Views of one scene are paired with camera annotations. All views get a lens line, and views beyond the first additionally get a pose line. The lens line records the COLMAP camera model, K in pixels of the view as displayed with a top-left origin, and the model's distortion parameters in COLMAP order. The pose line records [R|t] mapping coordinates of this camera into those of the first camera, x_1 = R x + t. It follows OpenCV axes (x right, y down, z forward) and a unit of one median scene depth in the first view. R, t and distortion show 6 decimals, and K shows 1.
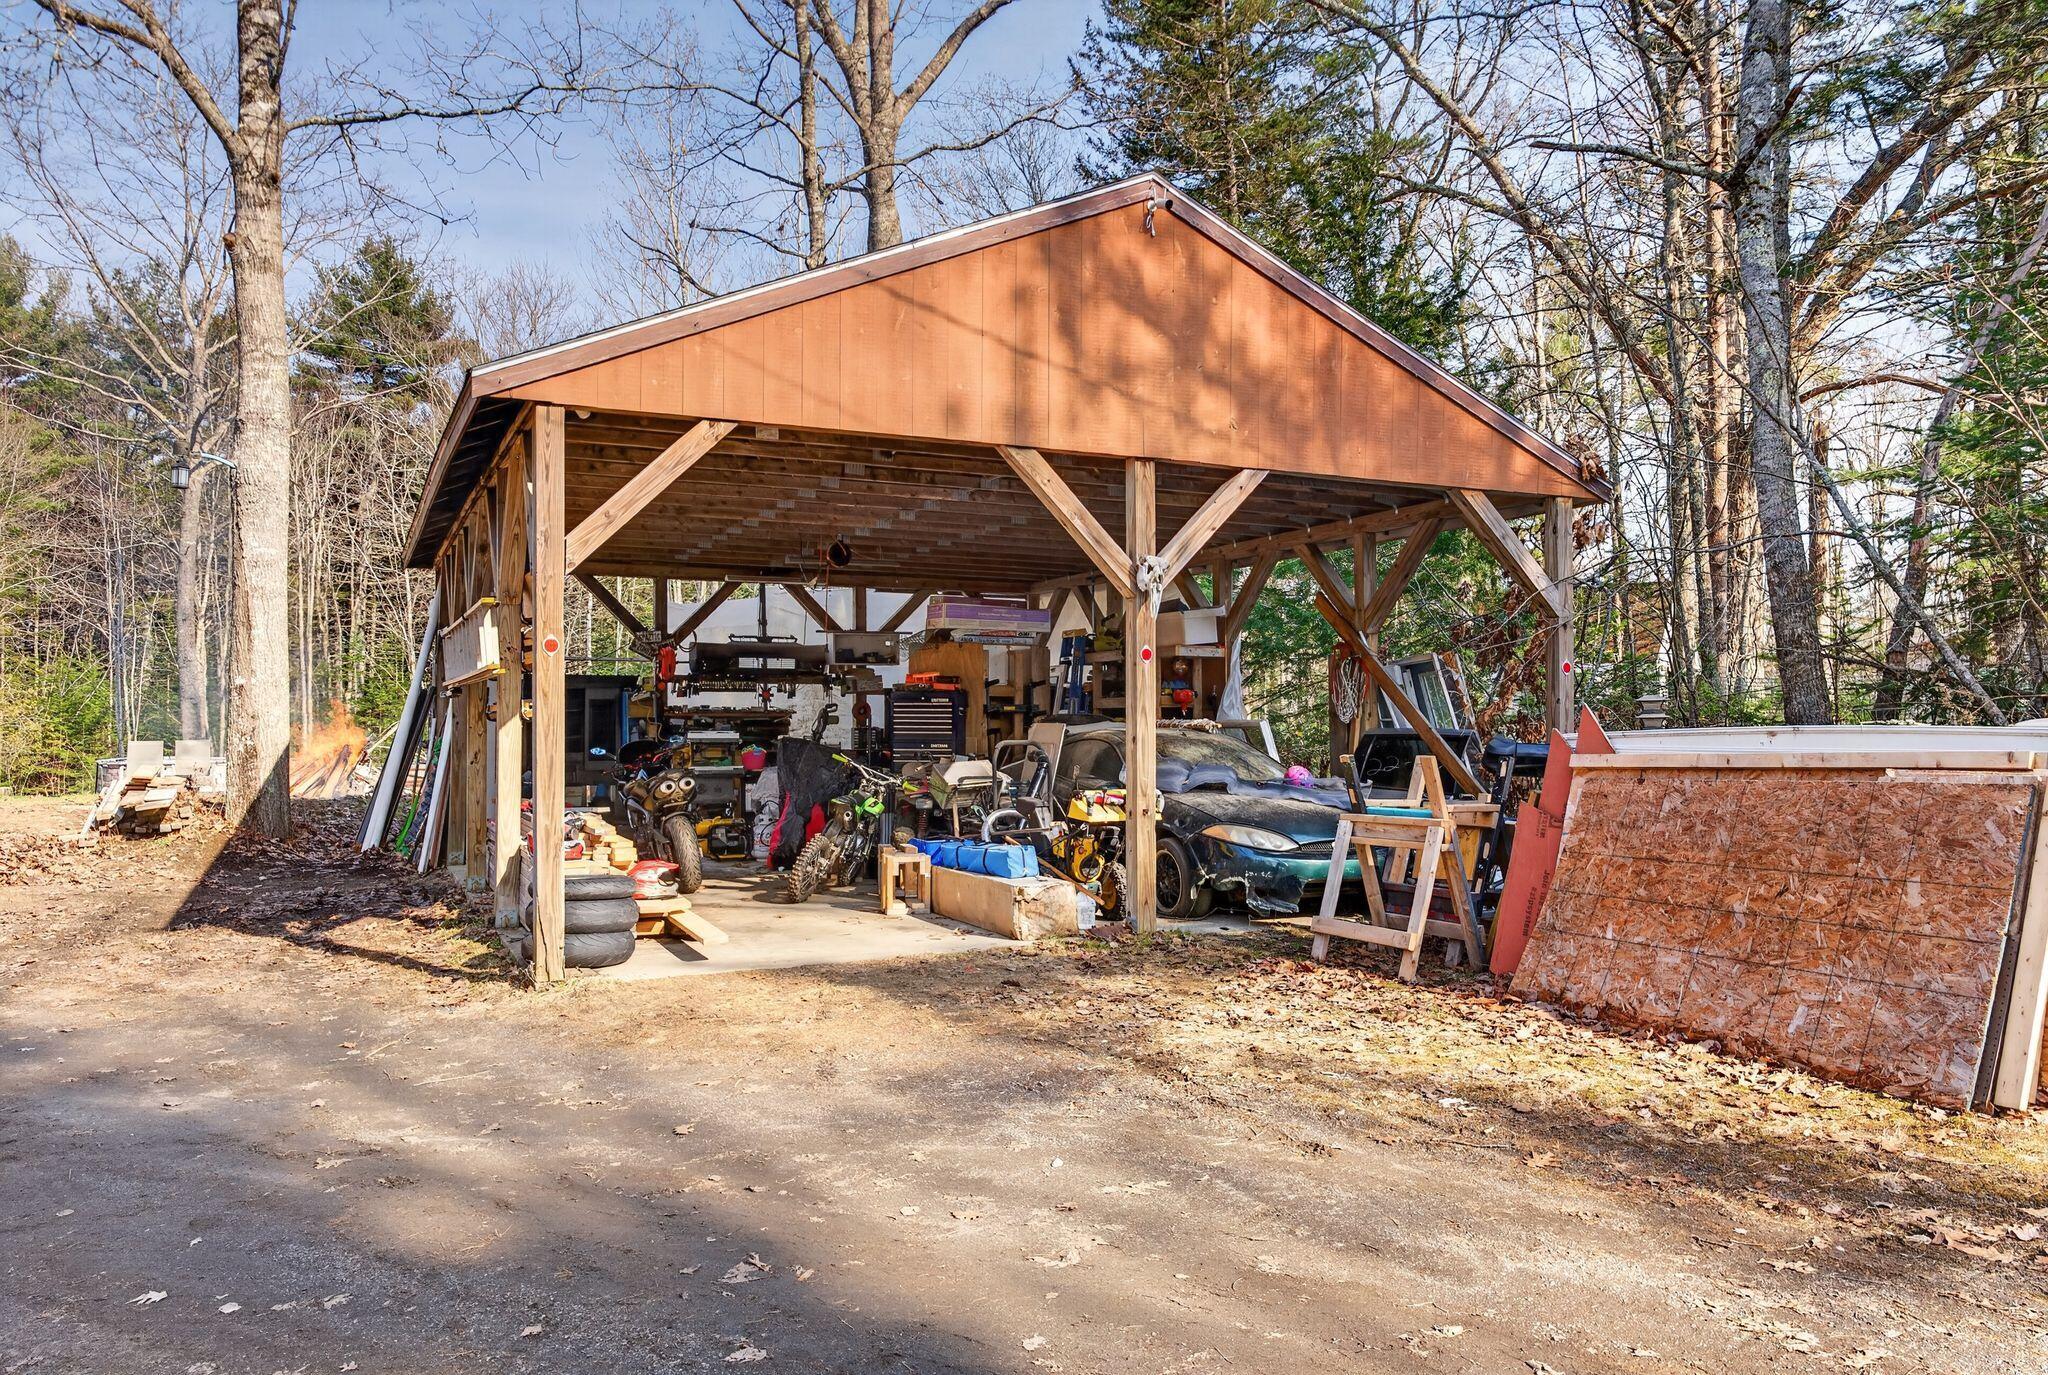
lens RADIAL K [[1417.2, 0, 1023.4], [0, 1417.2, 652.8], [0, 0, 1]] dist [0.001456, -0.000573]
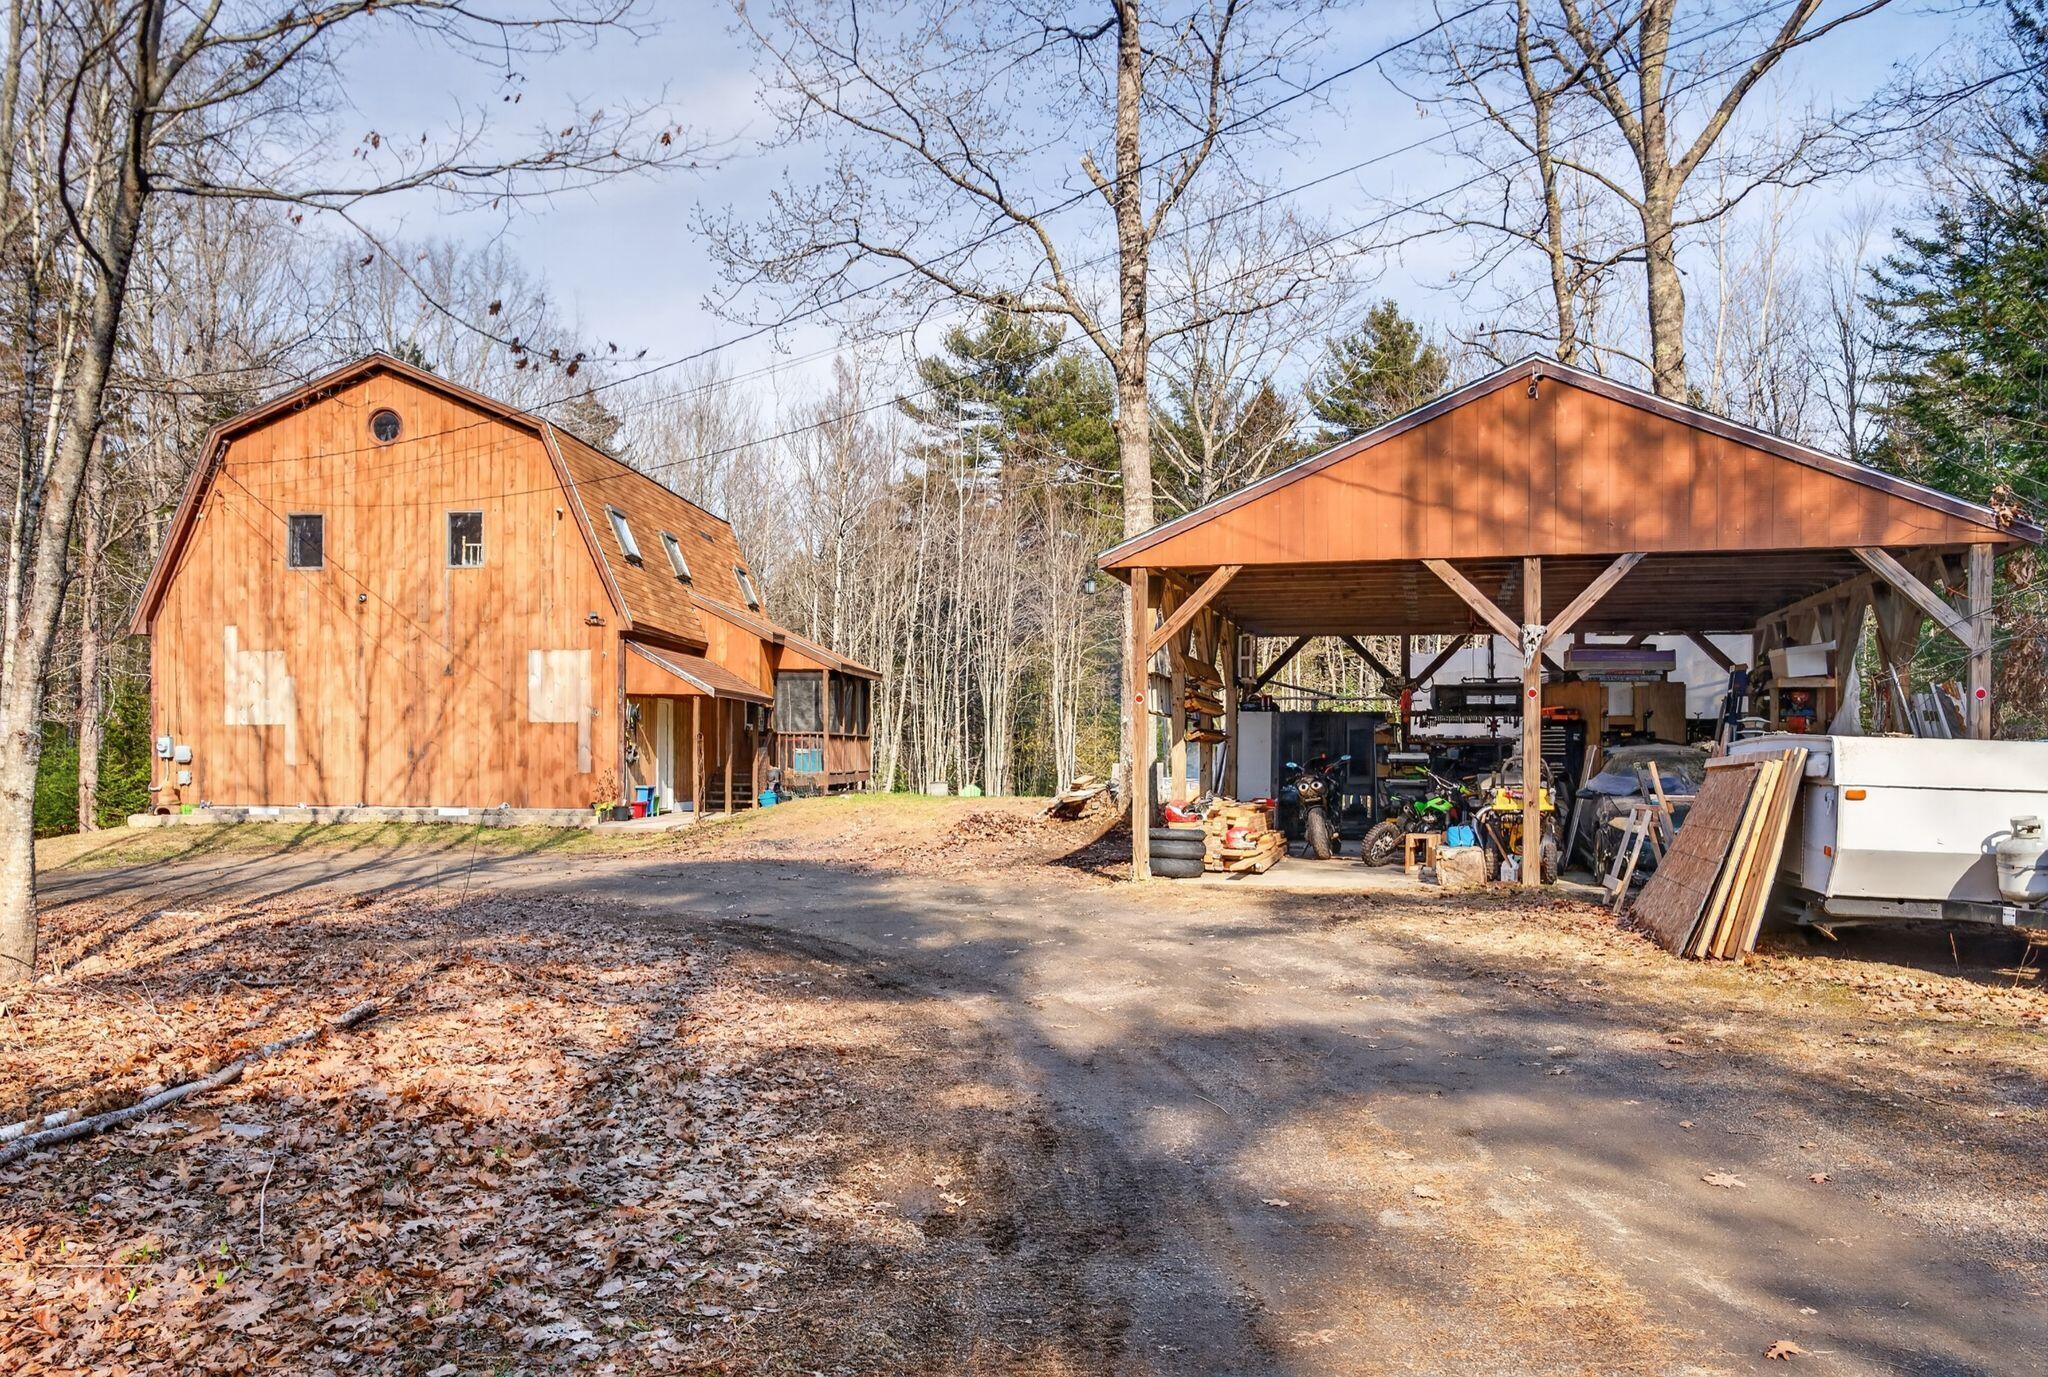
lens RADIAL K [[1417.2, 0, 1023.4], [0, 1417.2, 653.8], [0, 0, 1]] dist [0.001456, -0.000573]
pose [[0.773293, -0.041968, -0.632659, 0.296180], [0.026975, 0.999081, -0.033305, -0.002578], [0.633475, 0.008688, 0.773714, -0.216279]]
